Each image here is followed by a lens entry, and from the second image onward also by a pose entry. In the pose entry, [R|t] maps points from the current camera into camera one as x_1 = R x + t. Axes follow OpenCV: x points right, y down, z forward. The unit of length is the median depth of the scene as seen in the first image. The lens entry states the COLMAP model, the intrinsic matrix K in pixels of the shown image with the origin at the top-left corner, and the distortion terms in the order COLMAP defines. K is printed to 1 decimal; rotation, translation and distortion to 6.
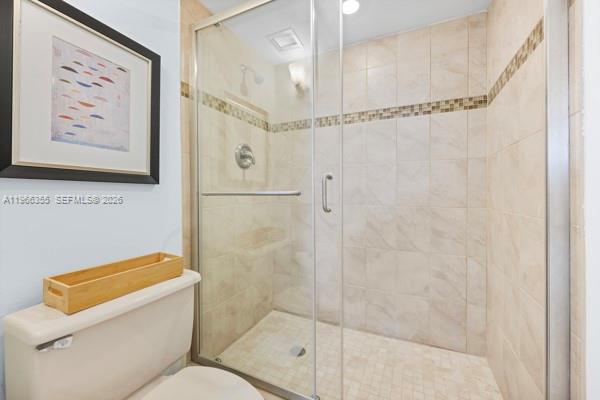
lens RADIAL K [[238.5, 0, 303.1], [0, 238.5, 196.3], [0, 0, 1]] dist [0.003493, 0.000239]
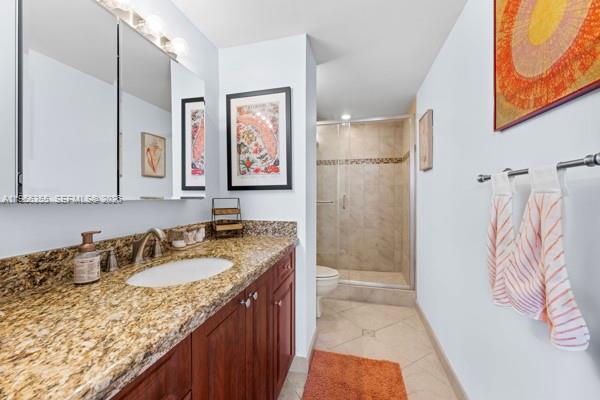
lens RADIAL K [[238.5, 0, 297.5], [0, 238.5, 200.1], [0, 0, 1]] dist [0.003493, 0.000239]
pose [[0.979707, 0.002683, 0.200418, -0.627706], [-0.002929, 0.999995, 0.000933, -0.017846], [-0.200414, -0.001501, 0.979710, -0.974447]]
